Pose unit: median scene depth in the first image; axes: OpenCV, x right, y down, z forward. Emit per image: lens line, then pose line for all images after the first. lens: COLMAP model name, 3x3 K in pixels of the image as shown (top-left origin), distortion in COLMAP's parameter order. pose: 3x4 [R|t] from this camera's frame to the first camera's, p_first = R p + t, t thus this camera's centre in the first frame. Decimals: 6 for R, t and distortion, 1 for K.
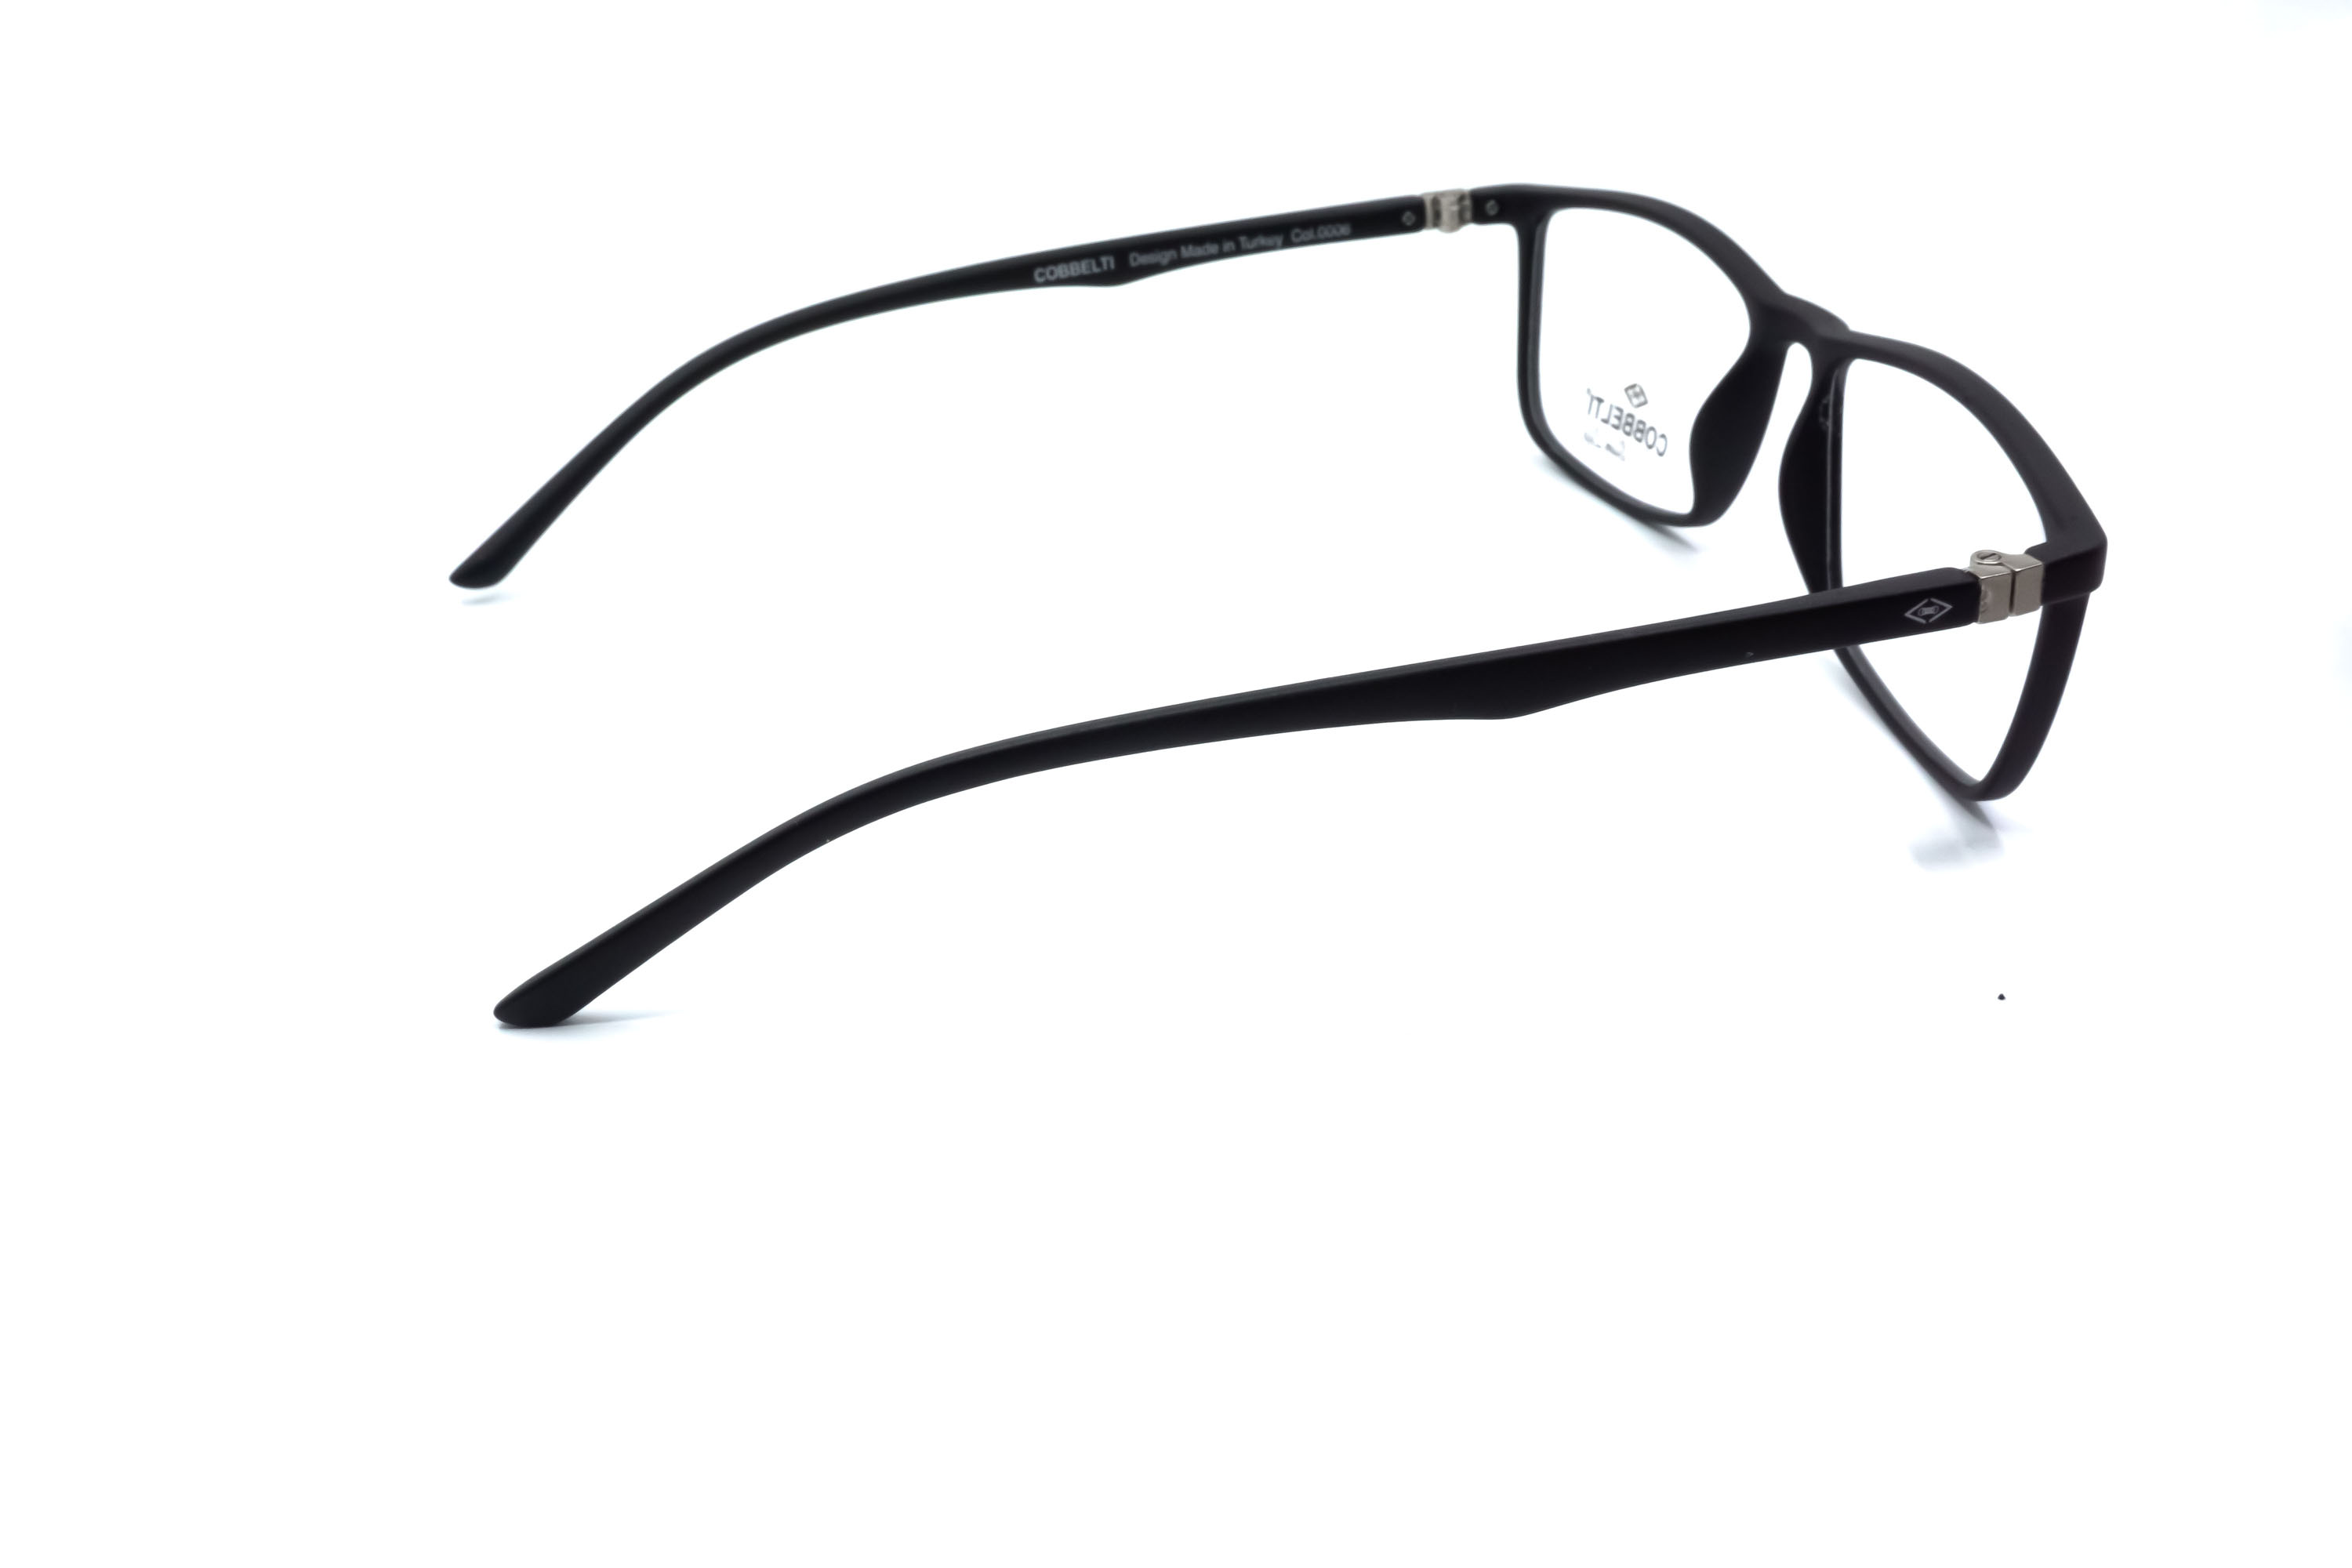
lens RADIAL K [[2641.6, 0, 1176.0], [0, 2641.6, 784.0], [0, 0, 1]] dist [0.013802, -0.002840]
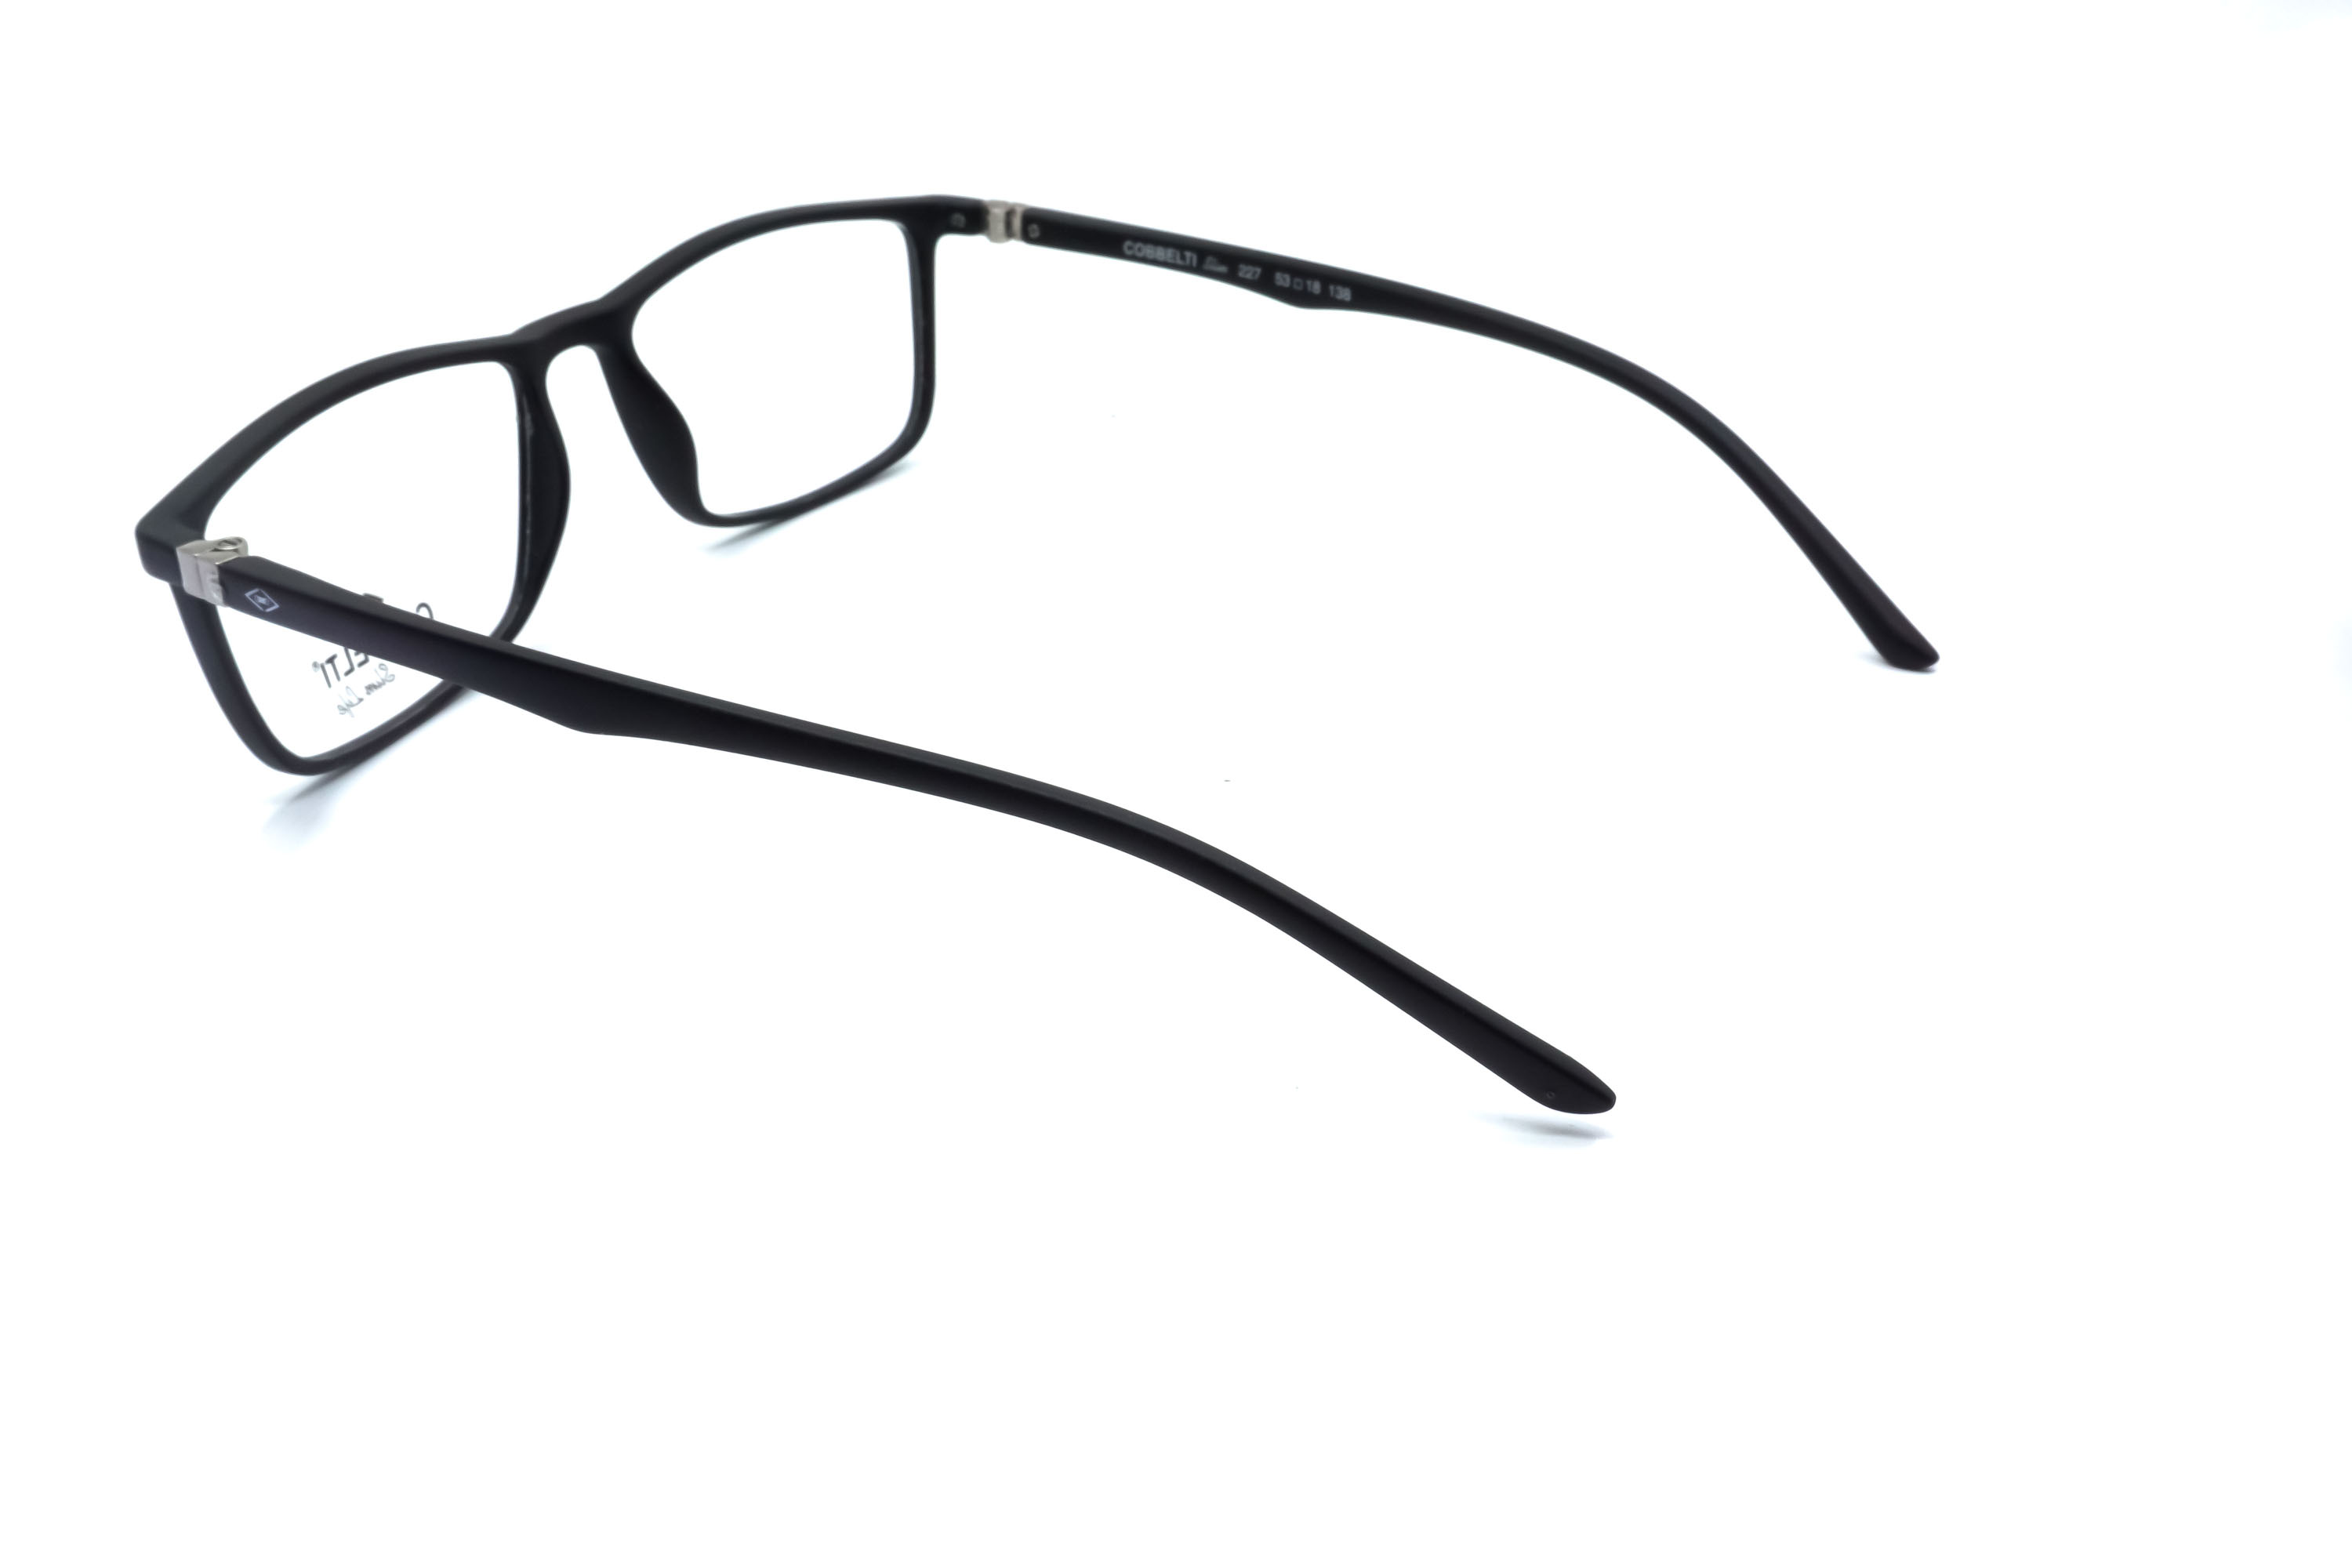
lens RADIAL K [[2641.6, 0, 1176.0], [0, 2641.6, 784.0], [0, 0, 1]] dist [0.013802, -0.002840]
pose [[-0.708792, -0.266476, 0.653150, -0.565974], [0.366807, 0.651658, 0.663923, -0.565917], [-0.602550, 0.710164, -0.364145, 1.169268]]
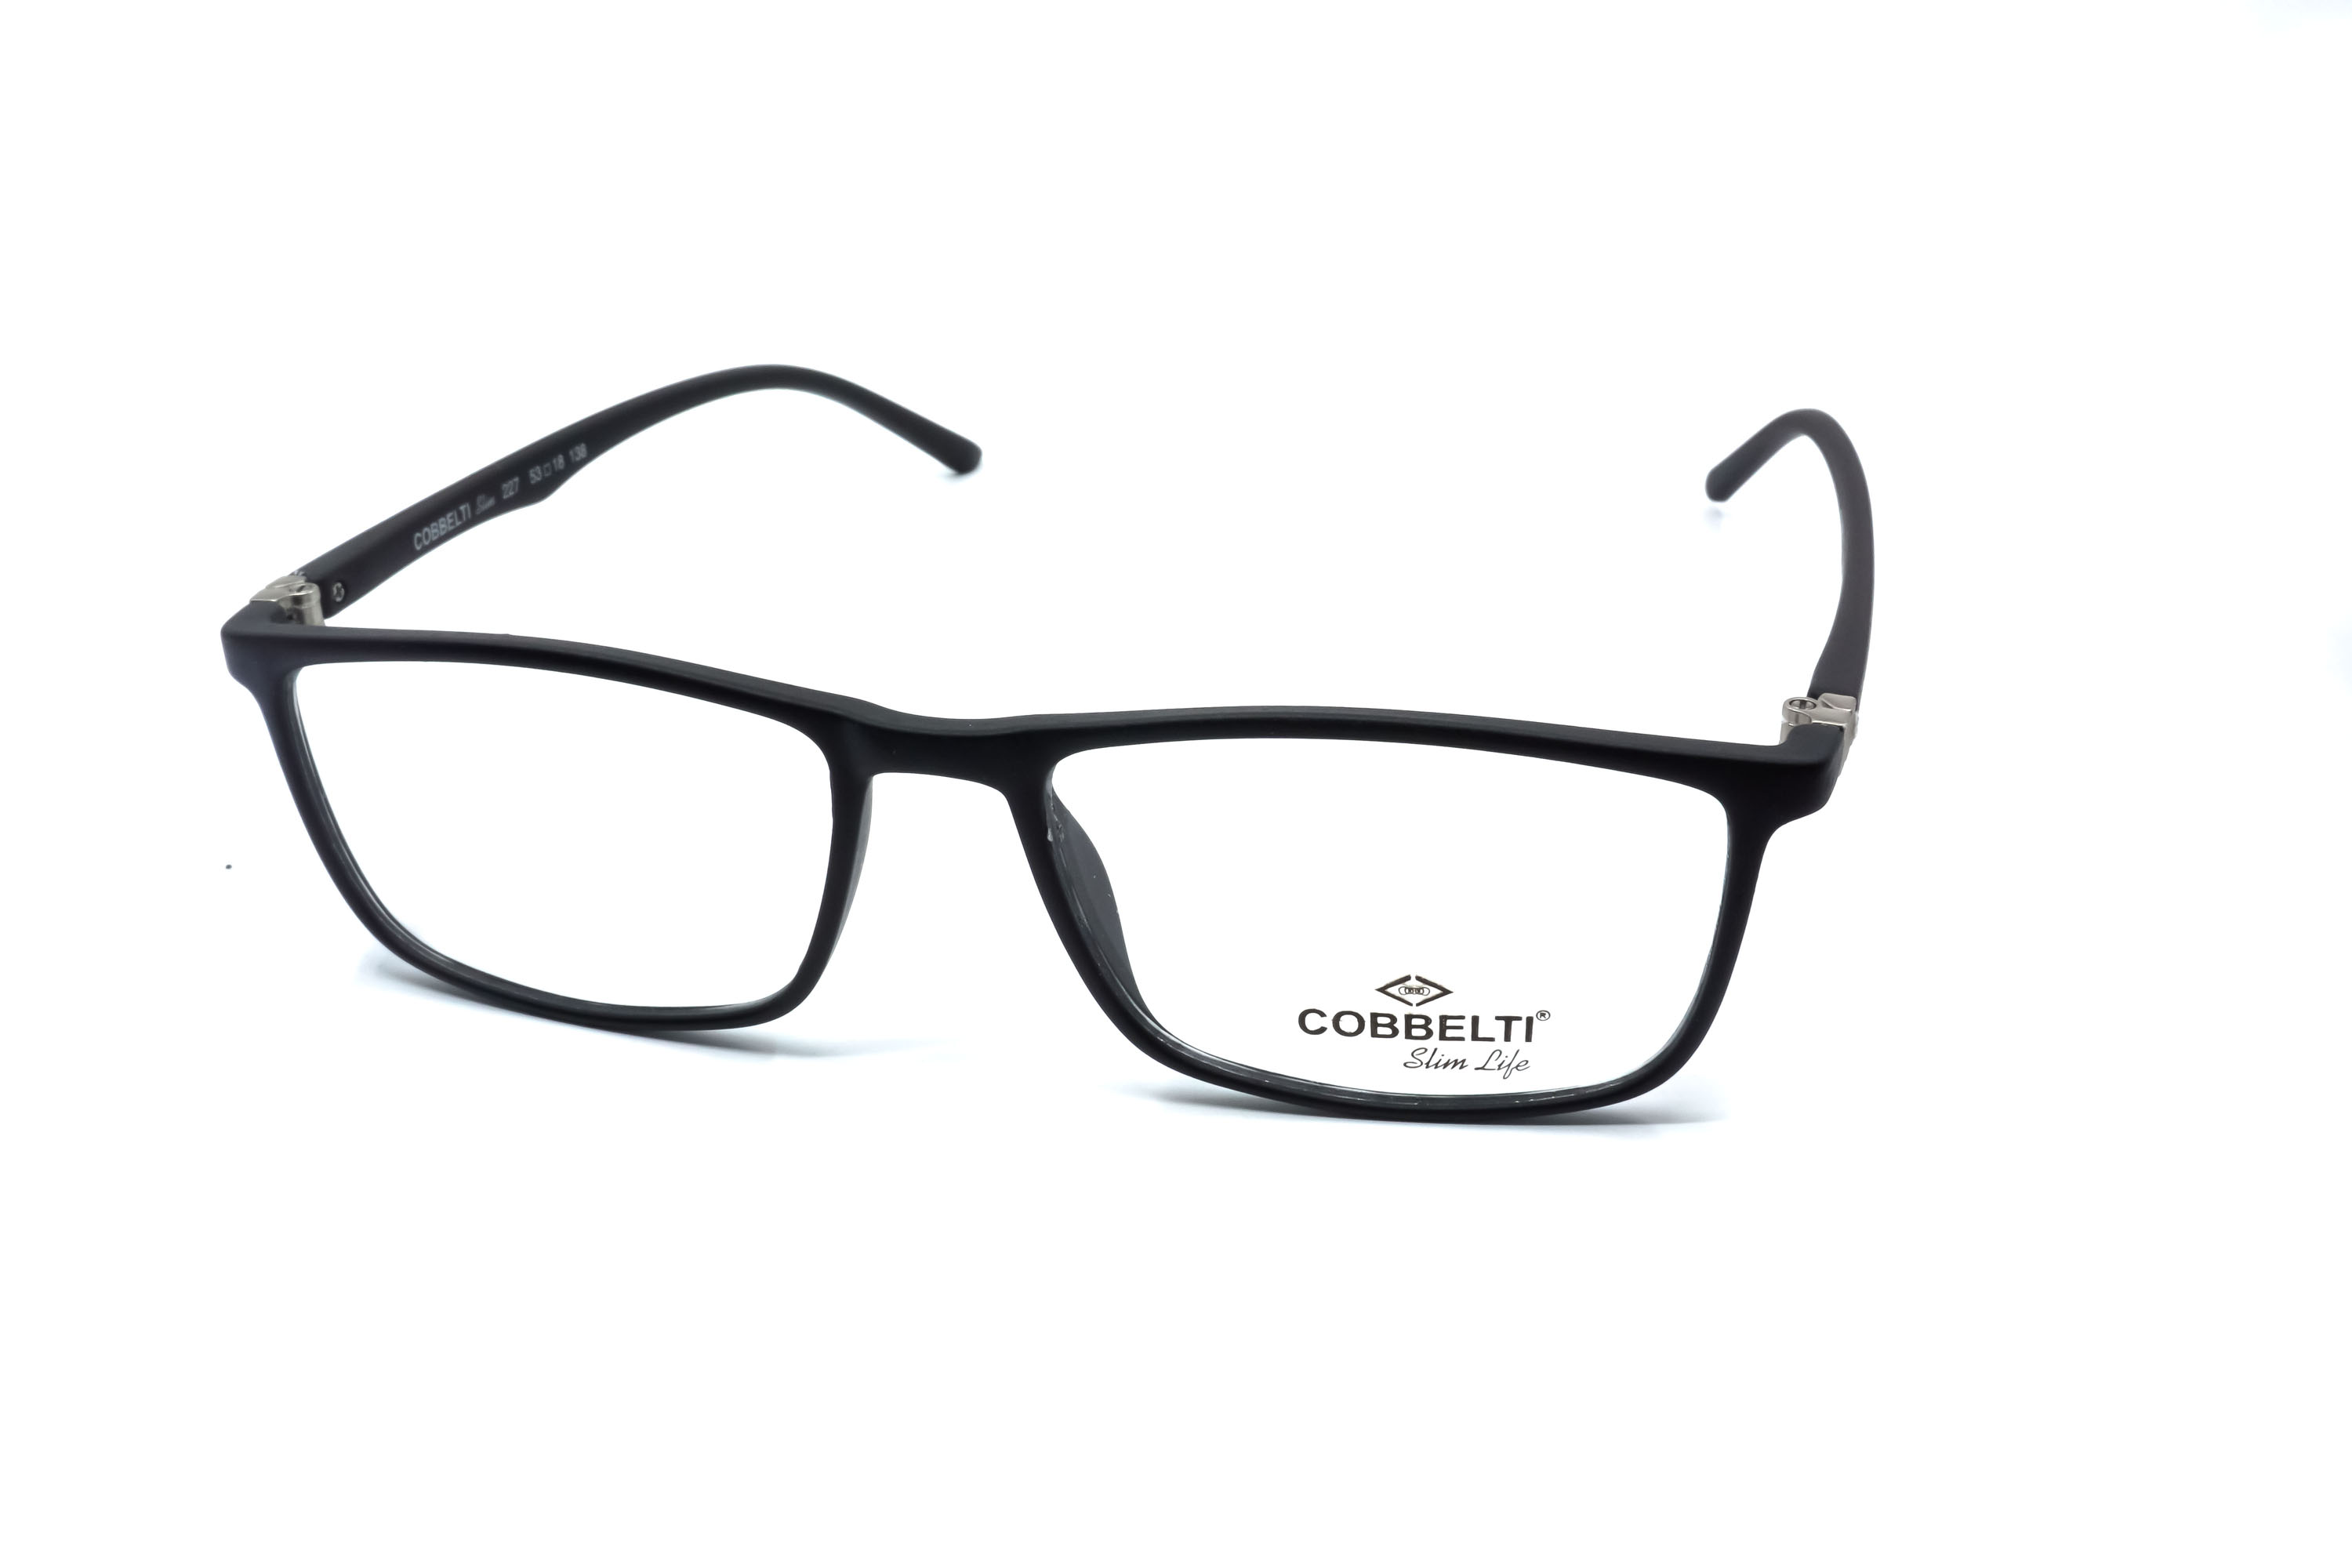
lens RADIAL K [[2623.1, 0, 1176.0], [0, 2623.1, 784.0], [0, 0, 1]] dist [0.007595, 0.022824]
pose [[-0.488925, 0.437644, -0.754599, 0.640978], [-0.354027, 0.691050, 0.630171, -0.541785], [0.797256, 0.575255, -0.182934, 1.021460]]
